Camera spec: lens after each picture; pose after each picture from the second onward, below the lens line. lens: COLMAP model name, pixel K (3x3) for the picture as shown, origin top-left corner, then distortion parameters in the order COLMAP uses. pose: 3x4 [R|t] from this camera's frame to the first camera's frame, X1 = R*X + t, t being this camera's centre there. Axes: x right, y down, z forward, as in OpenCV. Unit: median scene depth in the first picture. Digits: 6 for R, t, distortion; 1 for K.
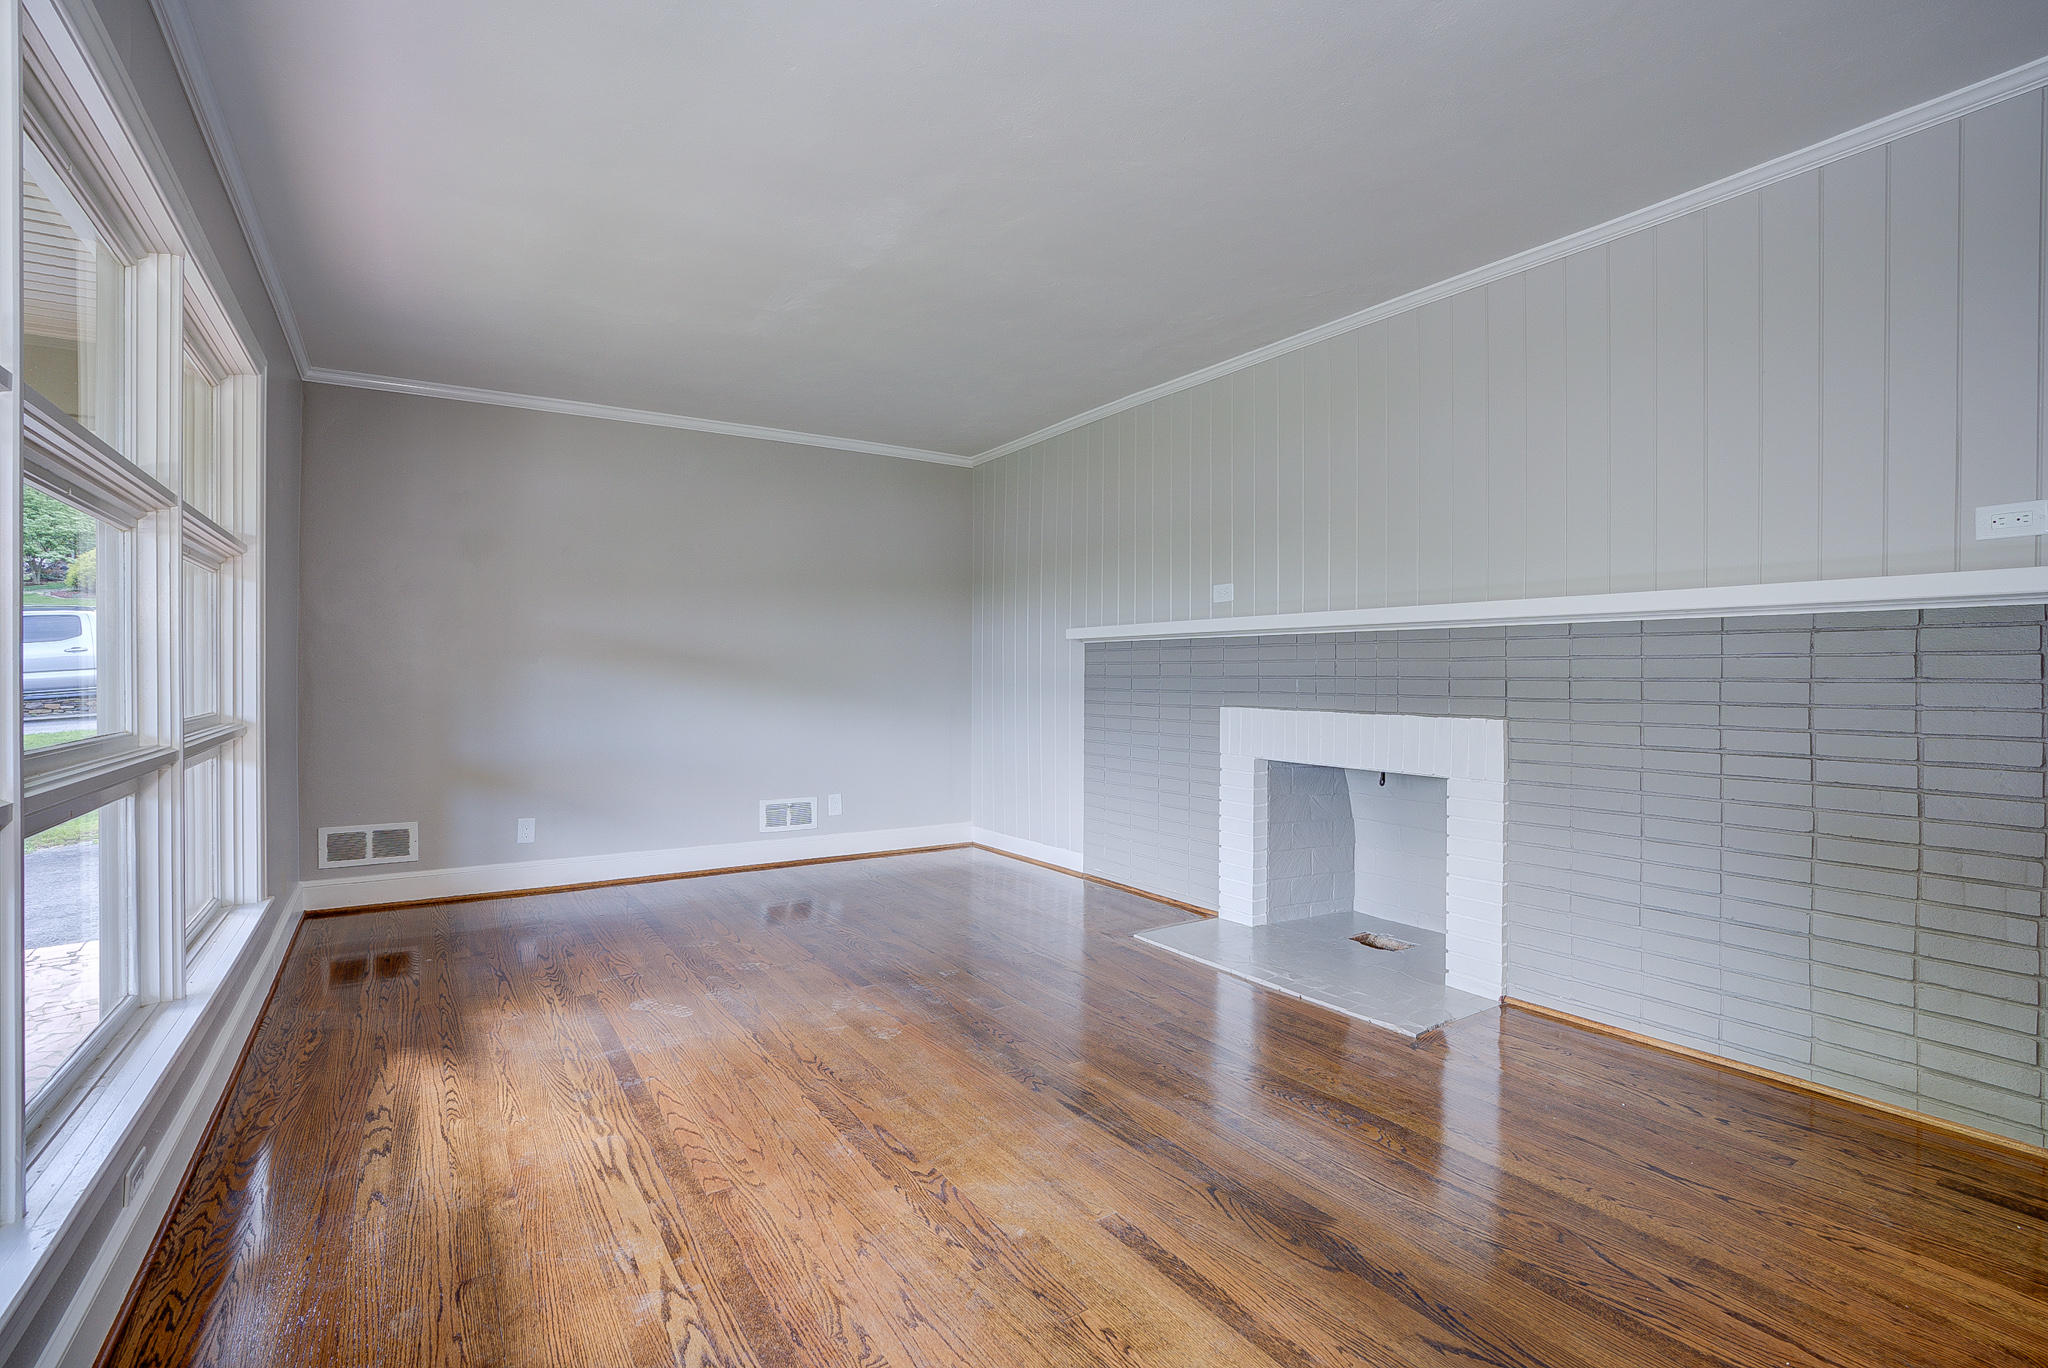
lens RADIAL K [[943.5, 0, 1027.5], [0, 943.5, 679.9], [0, 0, 1]] dist [-0.064638, 0.022171]
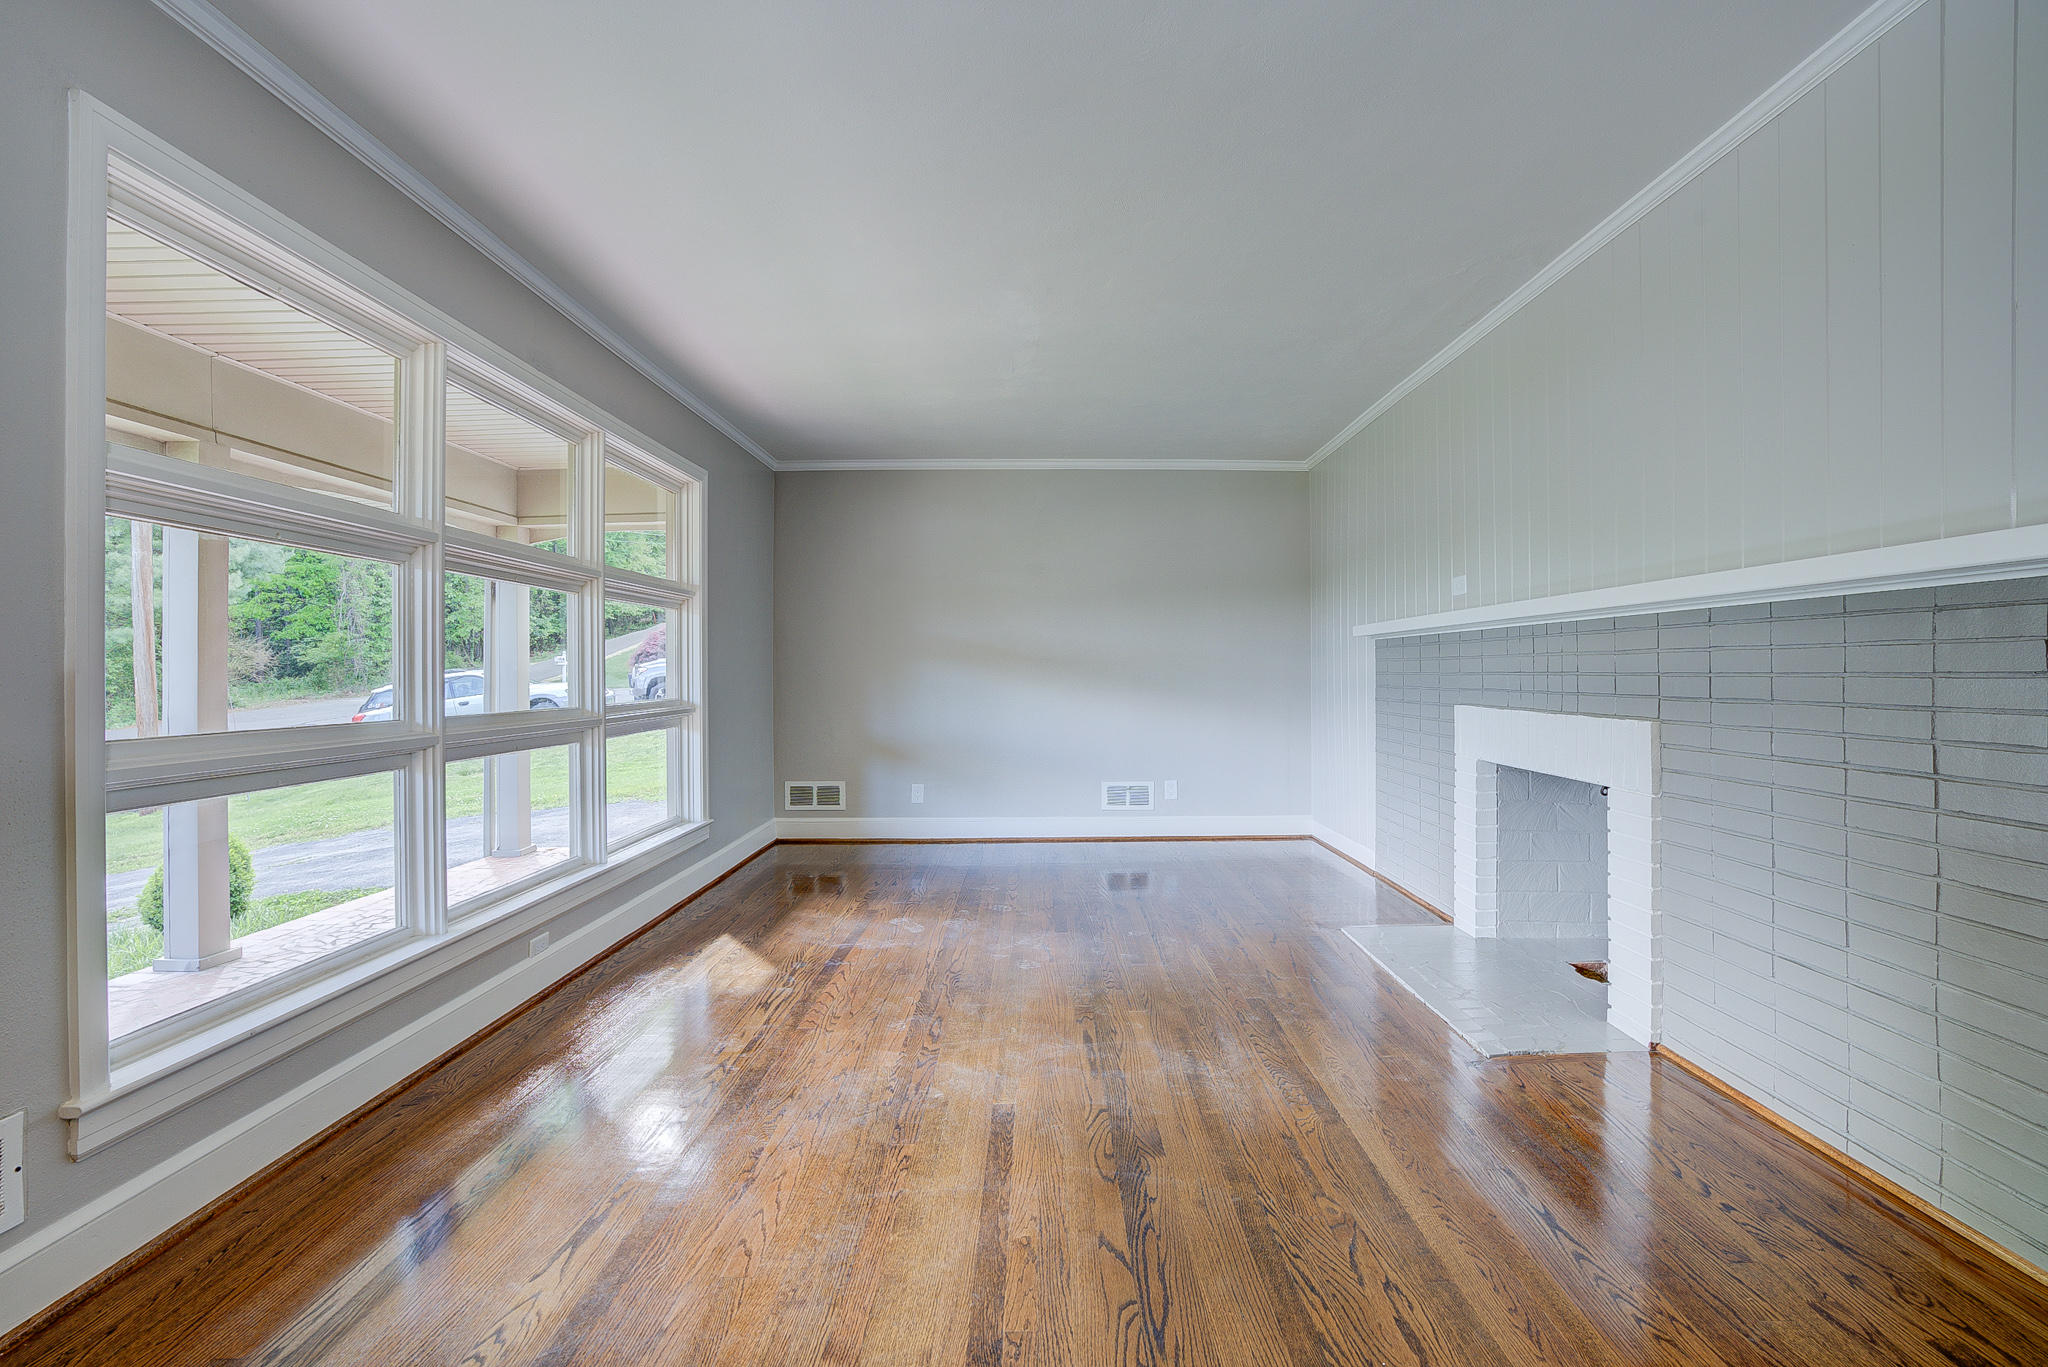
lens RADIAL K [[943.5, 0, 1060.6], [0, 943.5, 671.9], [0, 0, 1]] dist [-0.064638, 0.022171]
pose [[0.845815, -0.004767, -0.533455, 0.505353], [0.001381, 0.999976, -0.006746, 0.001337], [0.533474, 0.004969, 0.845802, -0.019985]]
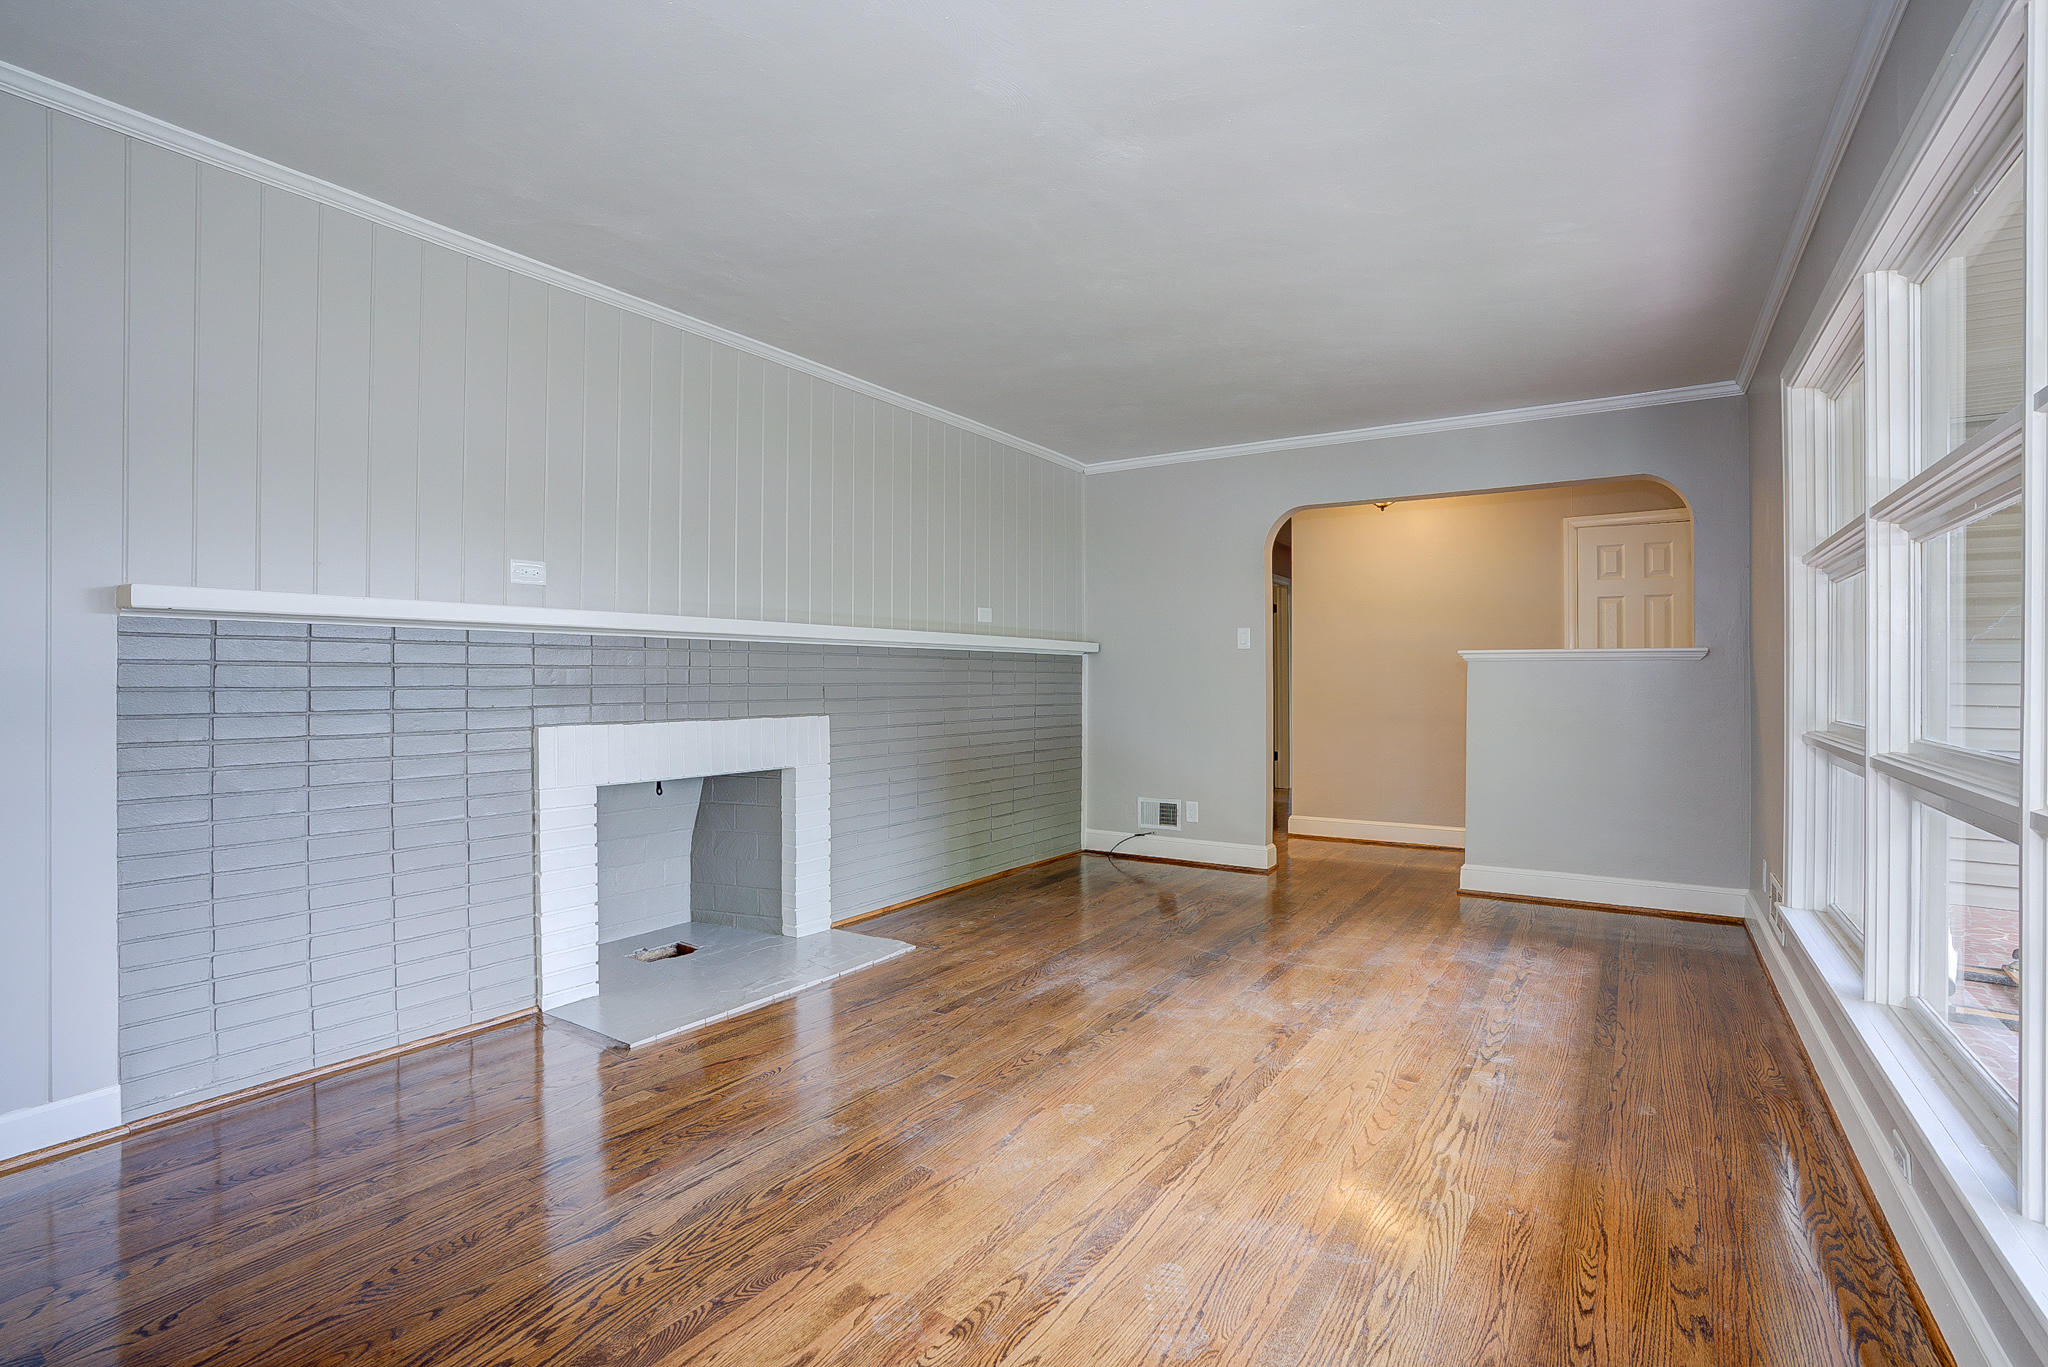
lens RADIAL K [[943.5, 0, 1034.1], [0, 943.5, 681.7], [0, 0, 1]] dist [-0.064638, 0.022171]
pose [[-0.396127, -0.002454, 0.918192, -0.840298], [0.007276, 0.999957, 0.005812, -0.011437], [-0.918167, 0.008983, -0.396092, 1.268506]]
